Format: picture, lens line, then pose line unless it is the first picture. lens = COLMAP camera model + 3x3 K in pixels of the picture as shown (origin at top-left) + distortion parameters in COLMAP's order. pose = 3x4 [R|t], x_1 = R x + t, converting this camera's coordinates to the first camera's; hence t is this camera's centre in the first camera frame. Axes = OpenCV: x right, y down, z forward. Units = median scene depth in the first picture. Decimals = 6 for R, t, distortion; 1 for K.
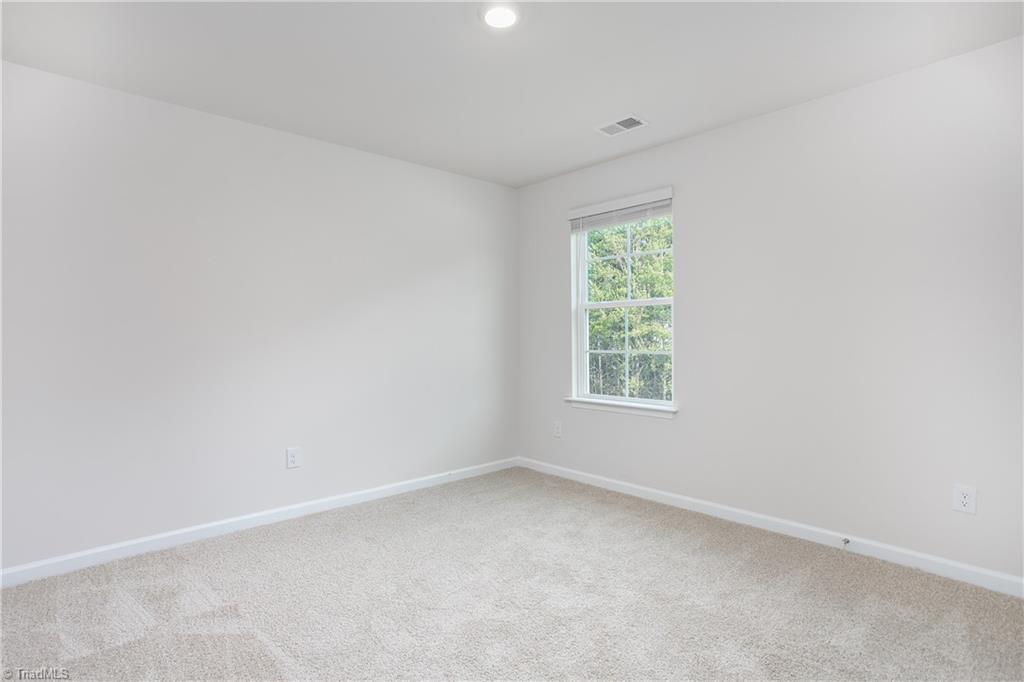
lens RADIAL K [[503.0, 0, 529.4], [0, 503.0, 346.9], [0, 0, 1]] dist [0.005198, 0.001904]
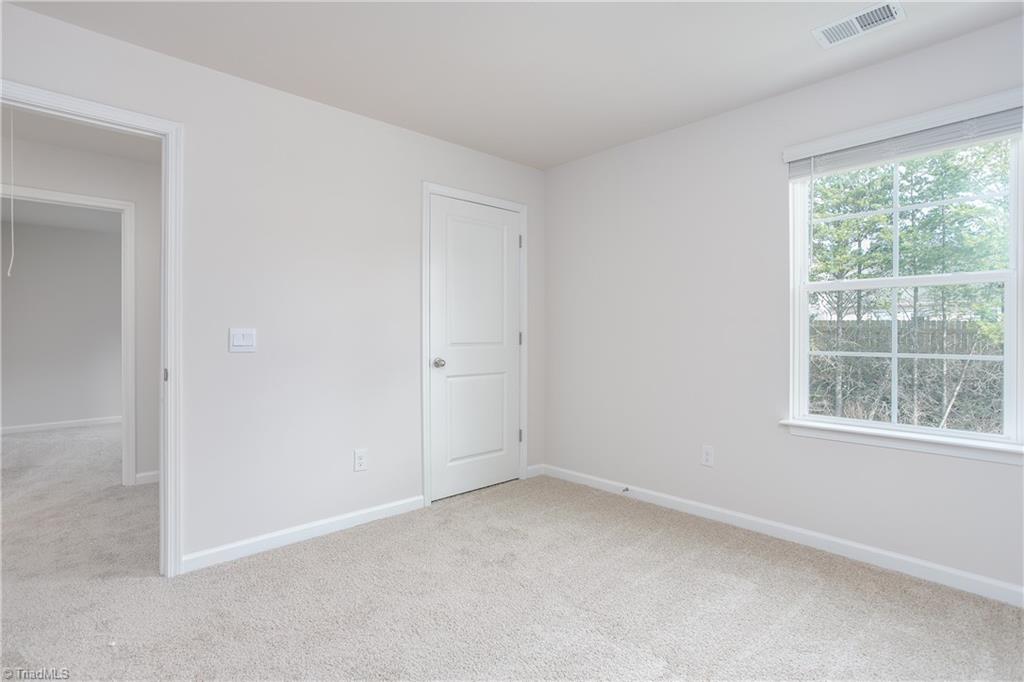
lens RADIAL K [[503.0, 0, 511.4], [0, 503.0, 334.8], [0, 0, 1]] dist [0.005198, 0.001904]
pose [[0.999906, 0.012862, -0.004825, -0.290892], [-0.012940, 0.999781, -0.016451, 0.000660], [0.004613, 0.016512, 0.999853, 0.314859]]
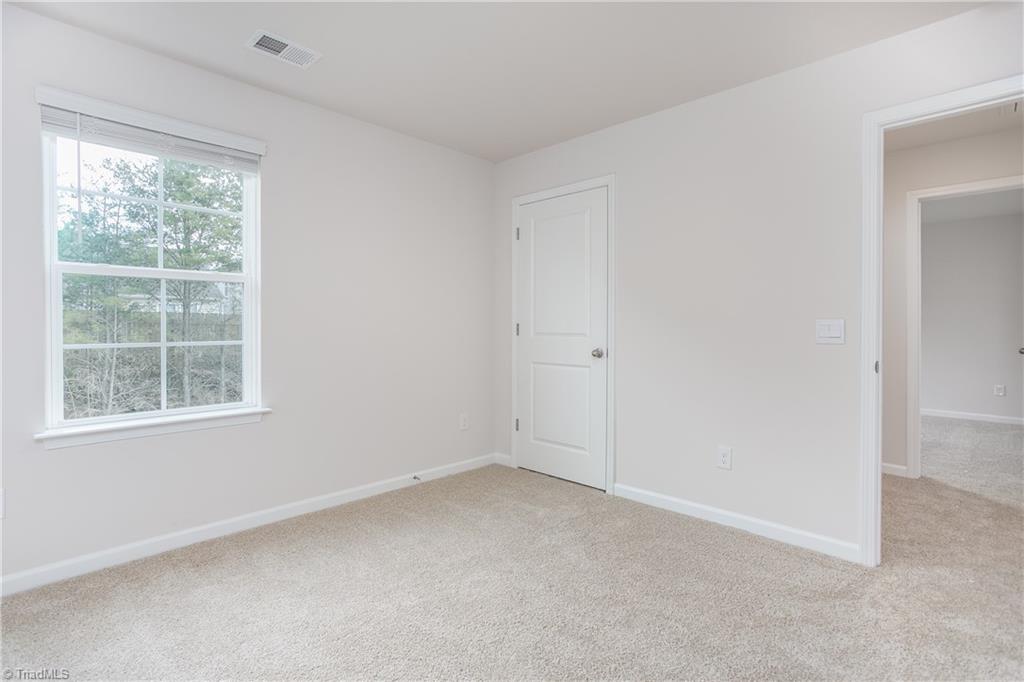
lens RADIAL K [[503.0, 0, 514.8], [0, 503.0, 333.7], [0, 0, 1]] dist [0.005198, 0.001904]
pose [[0.006976, -0.012877, 0.999893, -0.462228], [0.023745, 0.999637, 0.012708, -0.001809], [-0.999694, 0.023654, 0.007279, 0.487568]]
